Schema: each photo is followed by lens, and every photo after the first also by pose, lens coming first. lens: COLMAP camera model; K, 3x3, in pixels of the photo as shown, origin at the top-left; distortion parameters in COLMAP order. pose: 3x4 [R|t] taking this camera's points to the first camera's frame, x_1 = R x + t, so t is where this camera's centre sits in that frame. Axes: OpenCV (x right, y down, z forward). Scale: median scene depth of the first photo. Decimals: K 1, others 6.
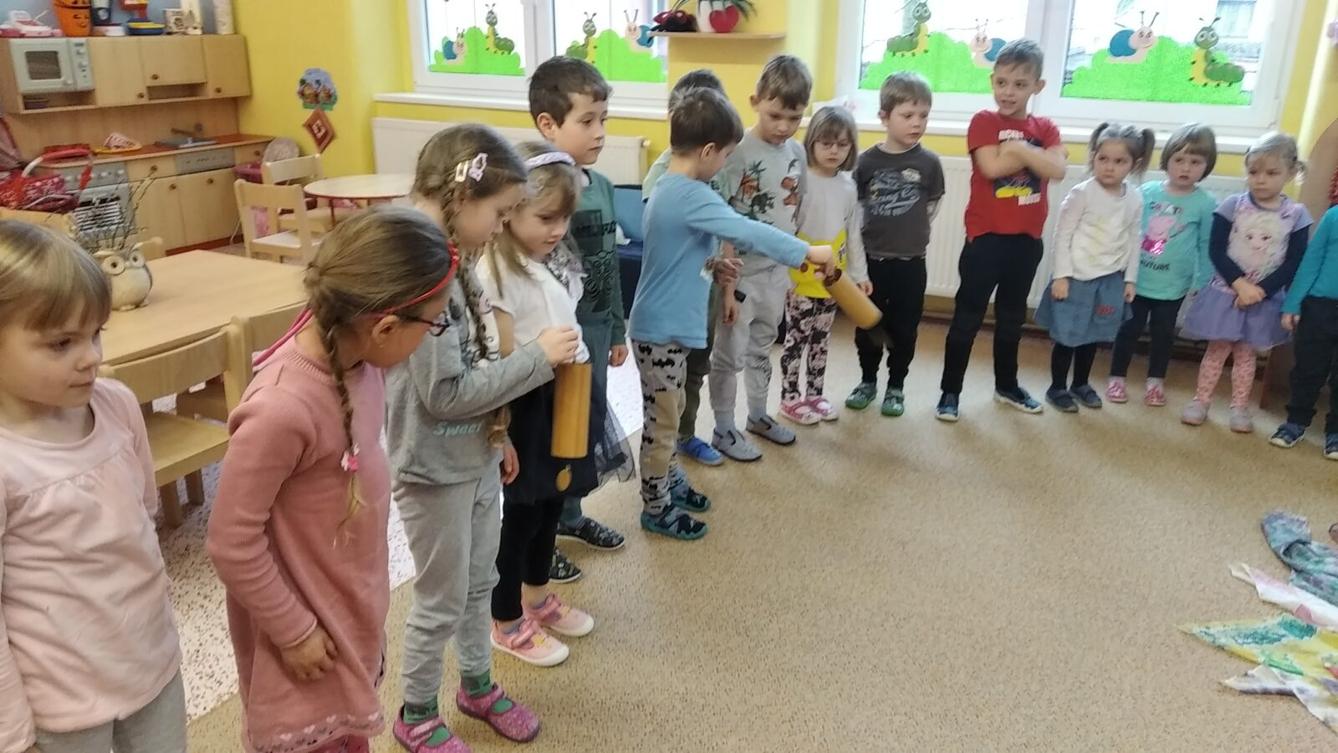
lens RADIAL K [[1016.8, 0, 669.0], [0, 1016.8, 376.5], [0, 0, 1]] dist [0.003769, -0.003404]
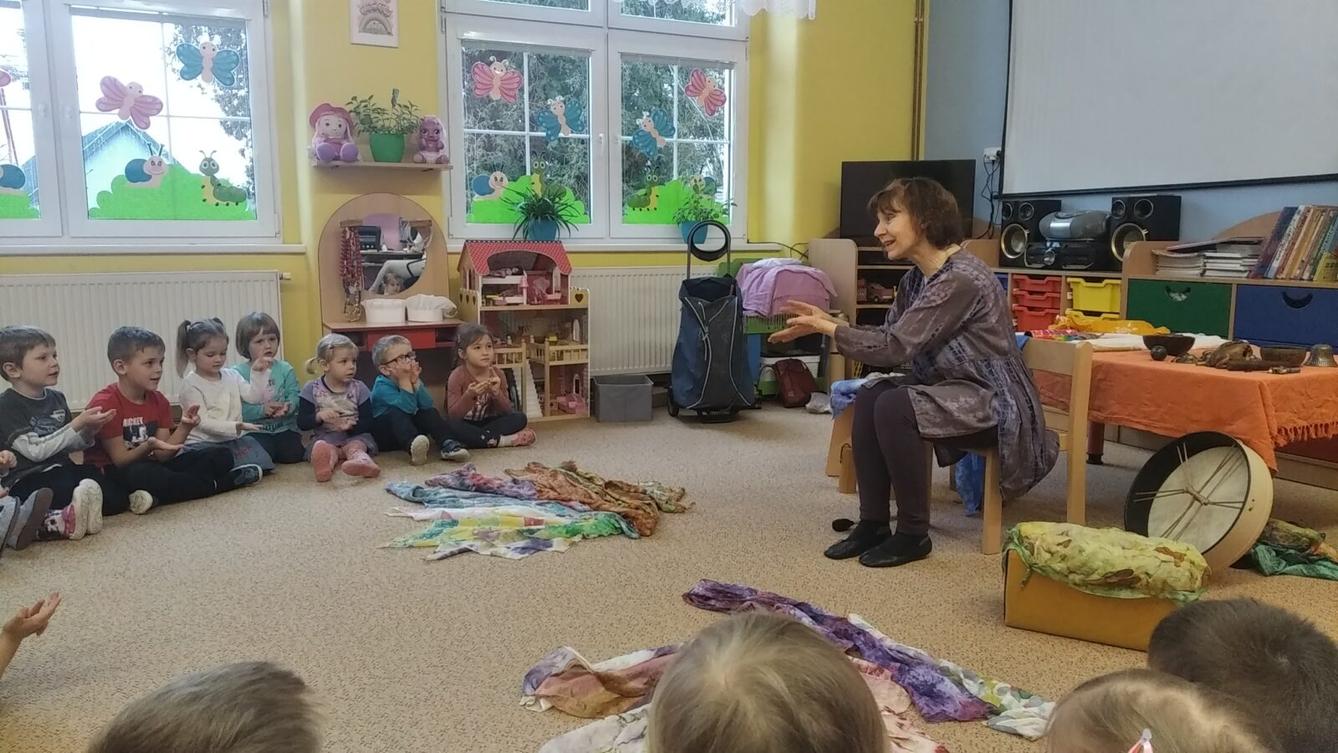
lens RADIAL K [[1006.3, 0, 665.3], [0, 1006.3, 390.1], [0, 0, 1]] dist [0.081637, -0.166181]
pose [[0.565836, -0.129294, 0.814317, -0.142669], [0.281859, 0.958461, -0.043672, 0.099345], [-0.774845, 0.254234, 0.578775, -0.032562]]
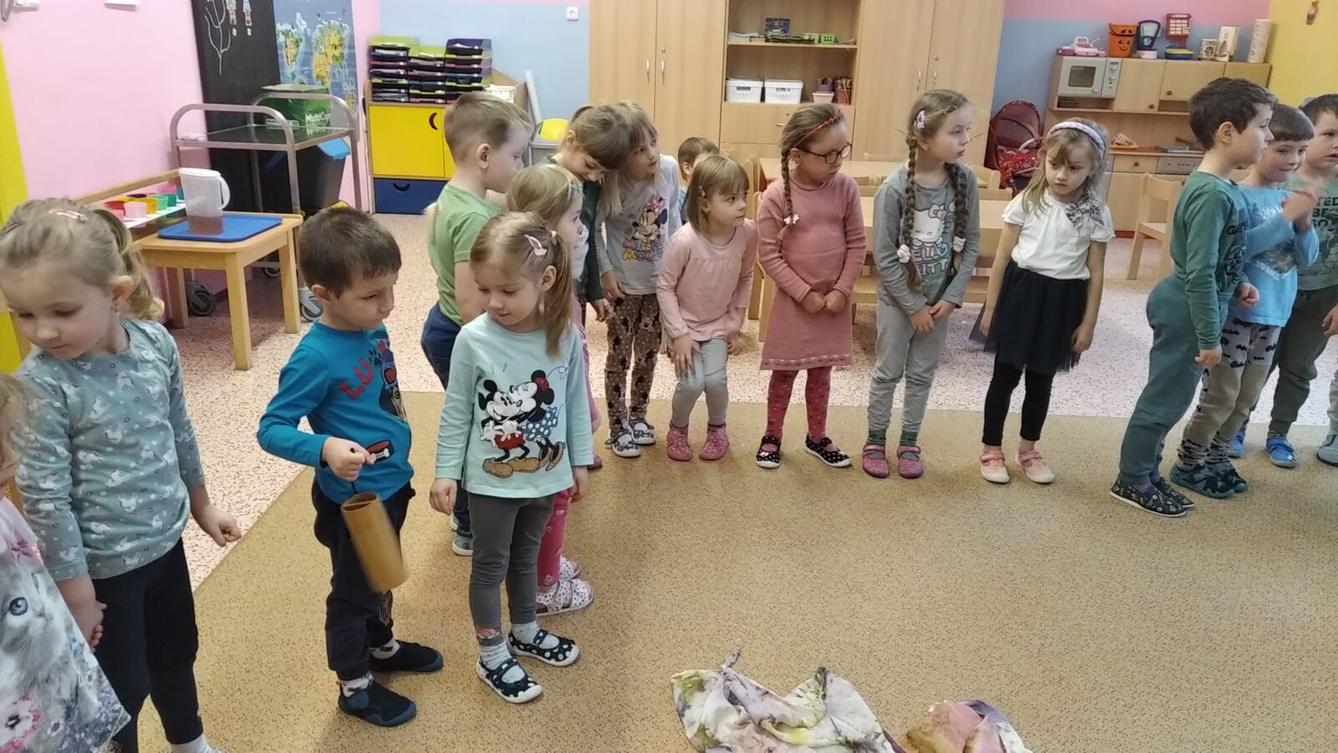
lens RADIAL K [[1016.8, 0, 669.0], [0, 1016.8, 376.5], [0, 0, 1]] dist [0.003769, -0.003404]
pose [[0.454000, 0.303887, -0.837578, 0.394647], [-0.330526, 0.930408, 0.158409, 0.032331], [0.827427, 0.204924, 0.522848, -0.080107]]
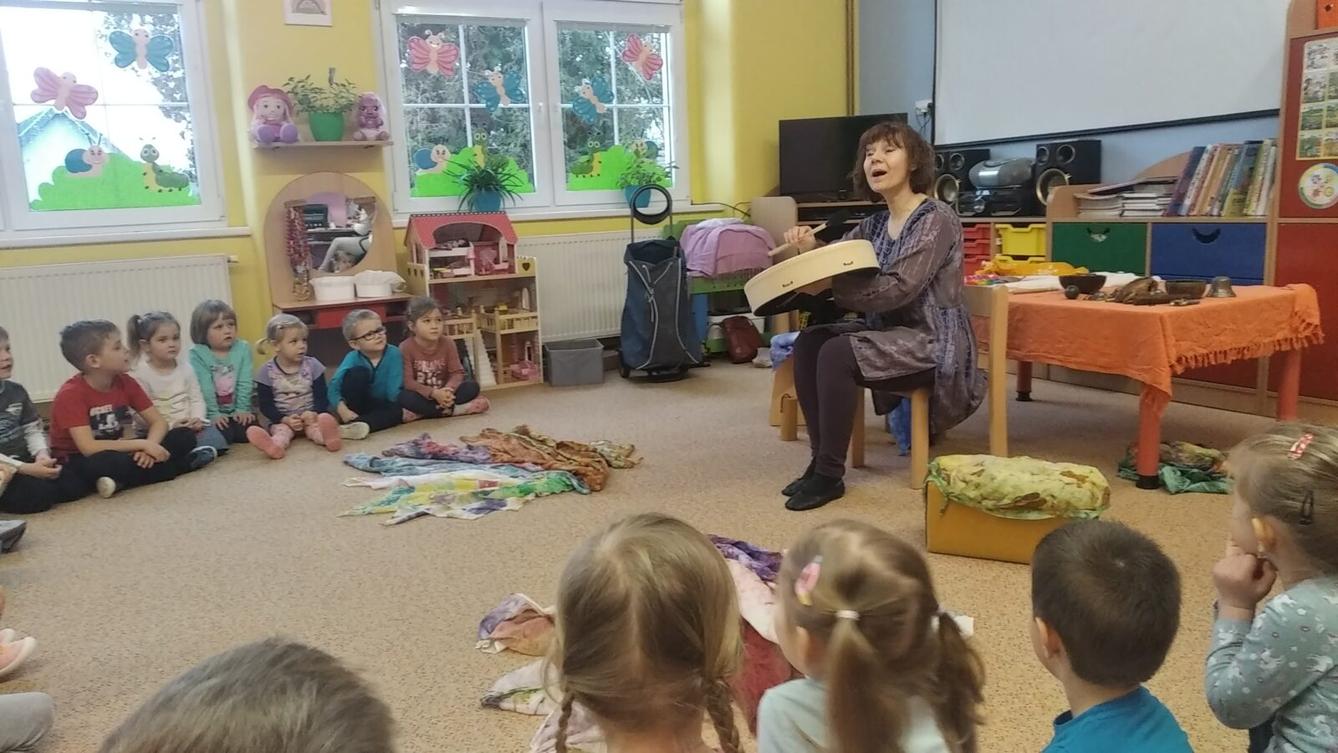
lens RADIAL K [[1014.1, 0, 663.2], [0, 1014.1, 376.7], [0, 0, 1]] dist [0.084038, -0.157998]
pose [[0.531450, -0.175411, 0.828729, -0.162221], [0.331591, 0.943334, -0.012975, 0.108168], [-0.779493, 0.281695, 0.559499, -0.061893]]
